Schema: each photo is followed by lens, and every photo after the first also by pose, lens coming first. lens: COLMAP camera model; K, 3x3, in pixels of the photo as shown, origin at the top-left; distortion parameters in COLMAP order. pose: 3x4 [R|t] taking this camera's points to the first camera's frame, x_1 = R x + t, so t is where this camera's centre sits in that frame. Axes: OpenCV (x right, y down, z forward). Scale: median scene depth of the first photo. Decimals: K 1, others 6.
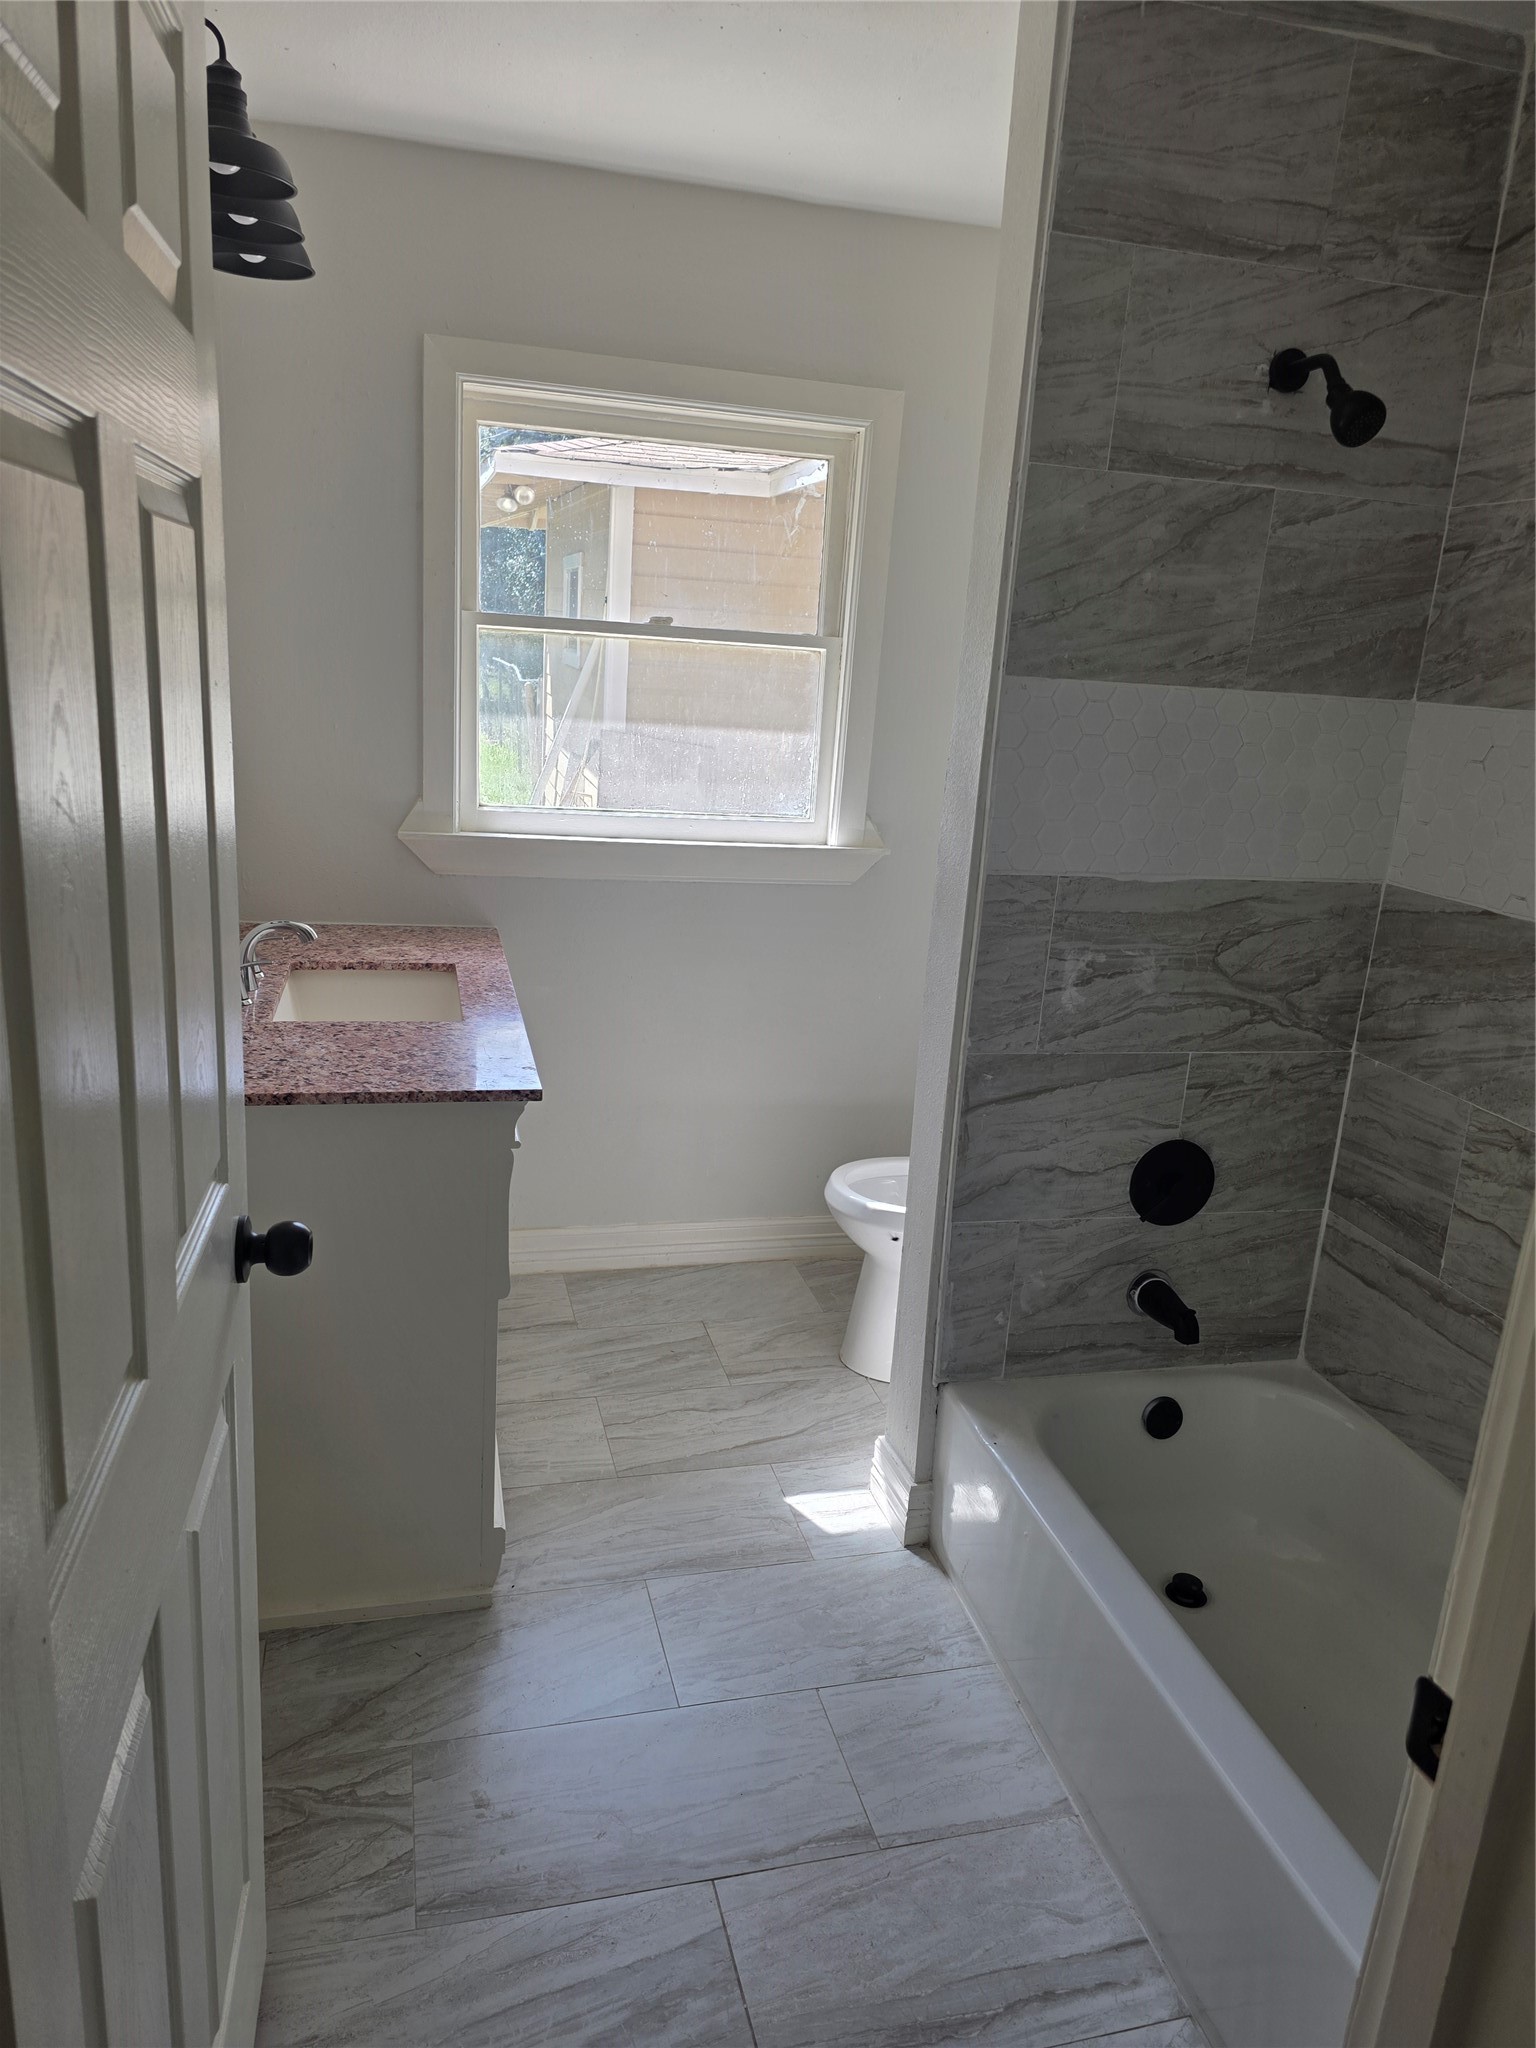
lens RADIAL K [[1363.8, 0, 771.4], [0, 1363.8, 1015.5], [0, 0, 1]] dist [0.065913, -0.065611]
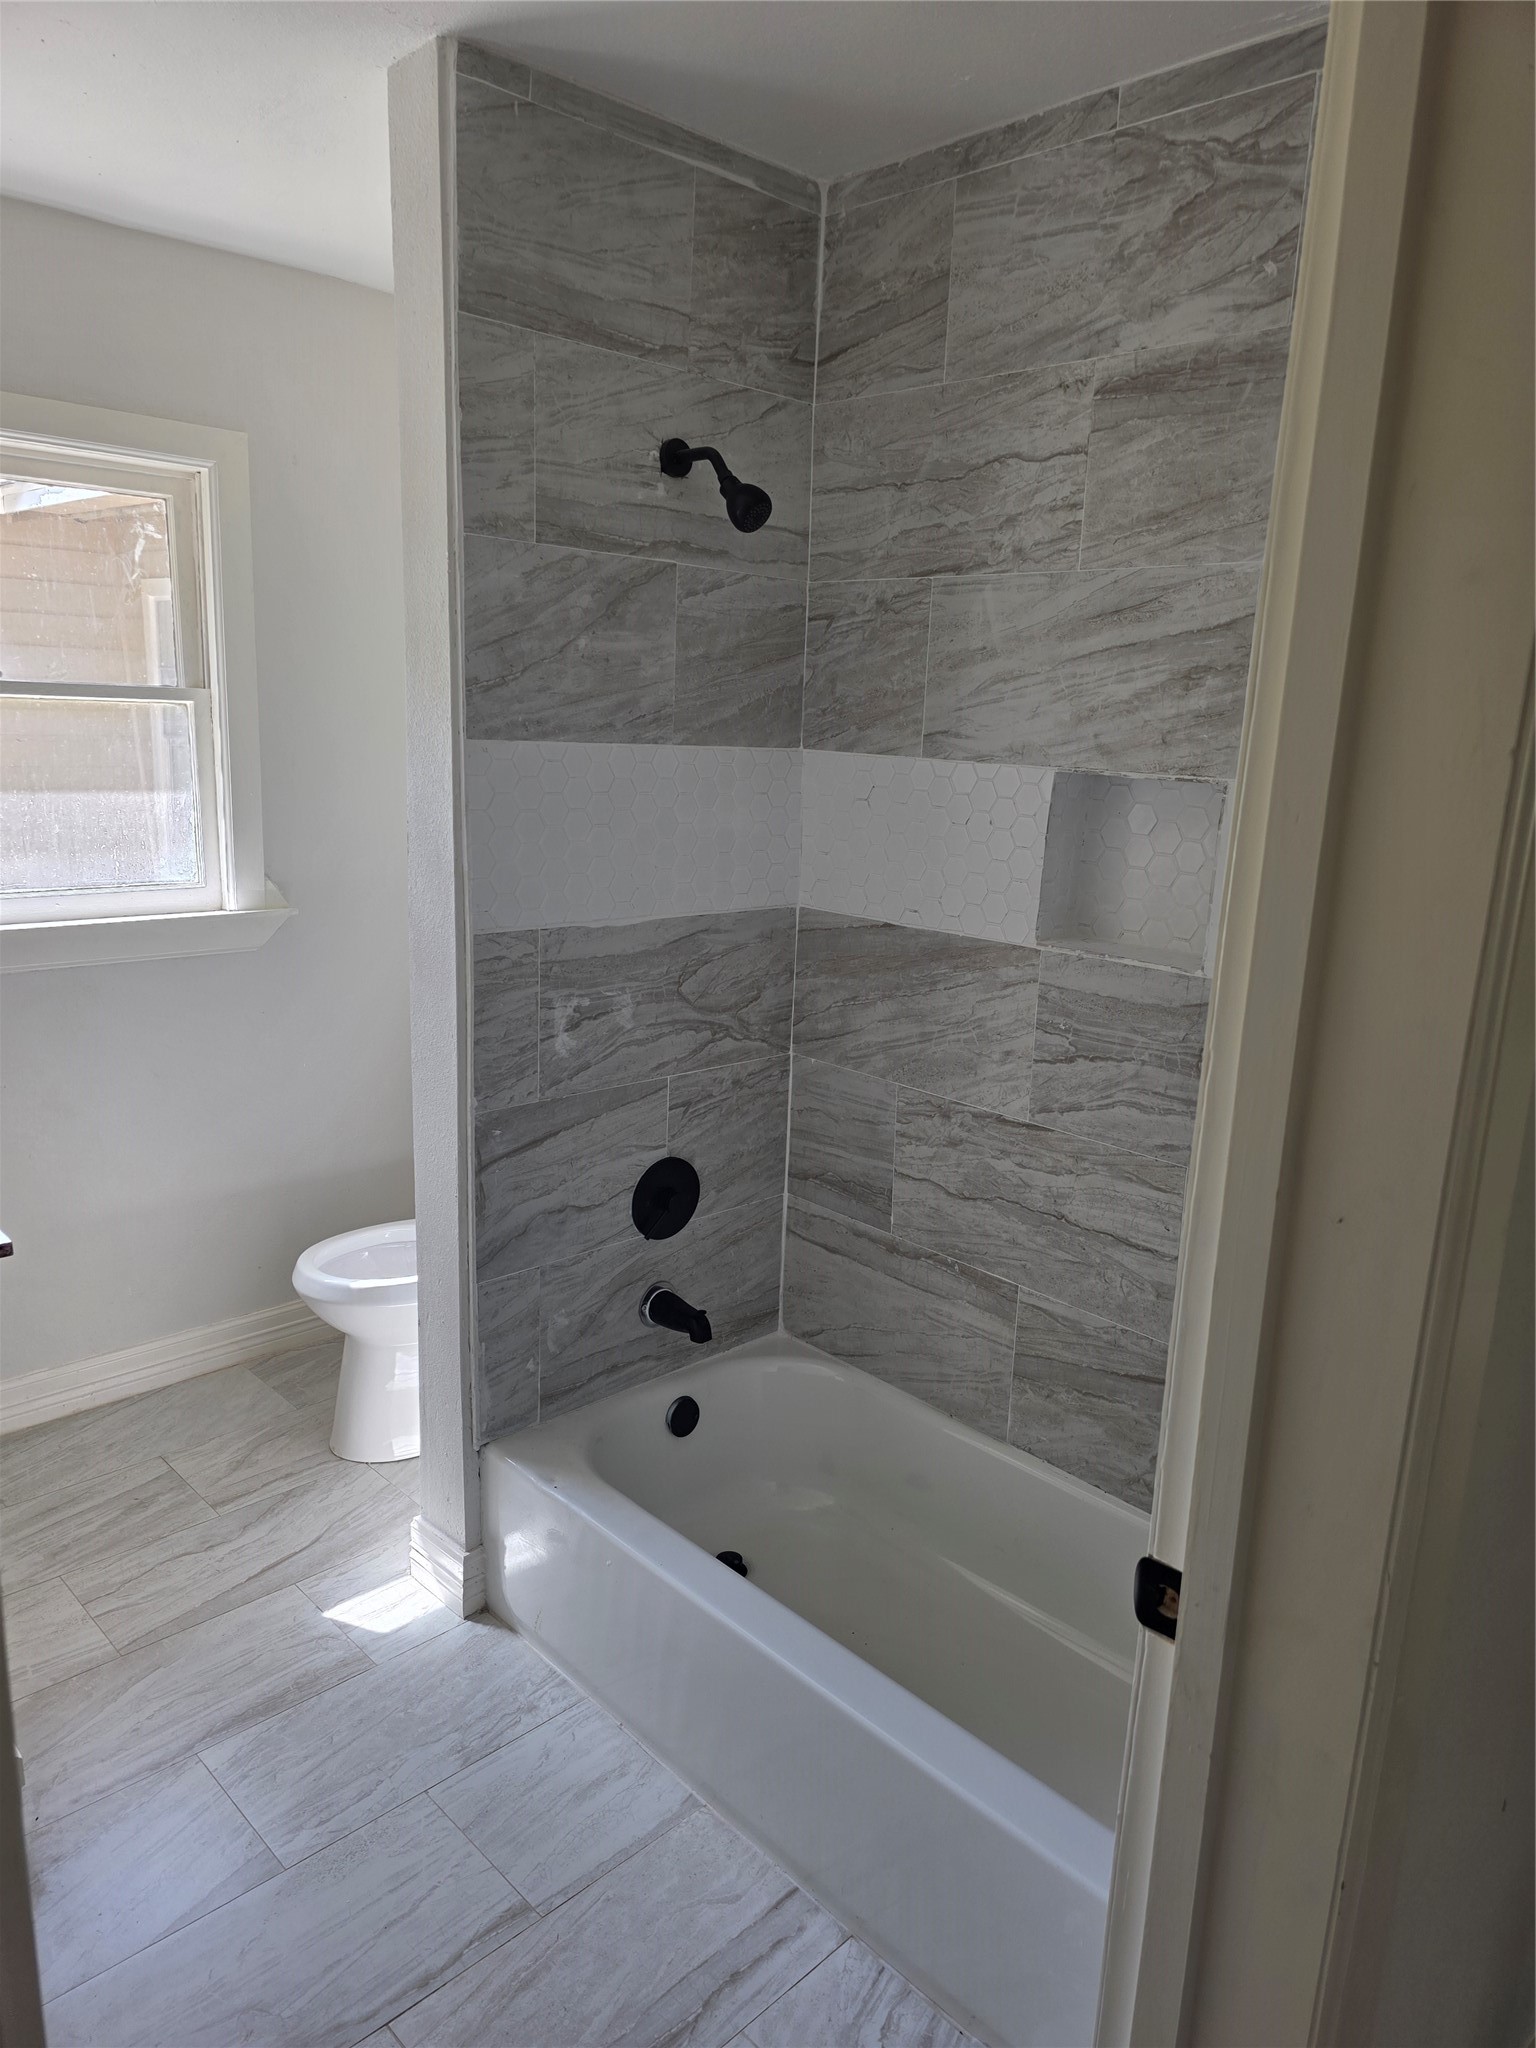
lens RADIAL K [[1369.8, 0, 772.3], [0, 1369.8, 1022.5], [0, 0, 1]] dist [0.064248, -0.069930]
pose [[0.870495, -0.137849, 0.472479, -0.135890], [0.141951, 0.989501, 0.027162, -0.035183], [-0.471263, 0.043424, 0.880923, 0.006812]]
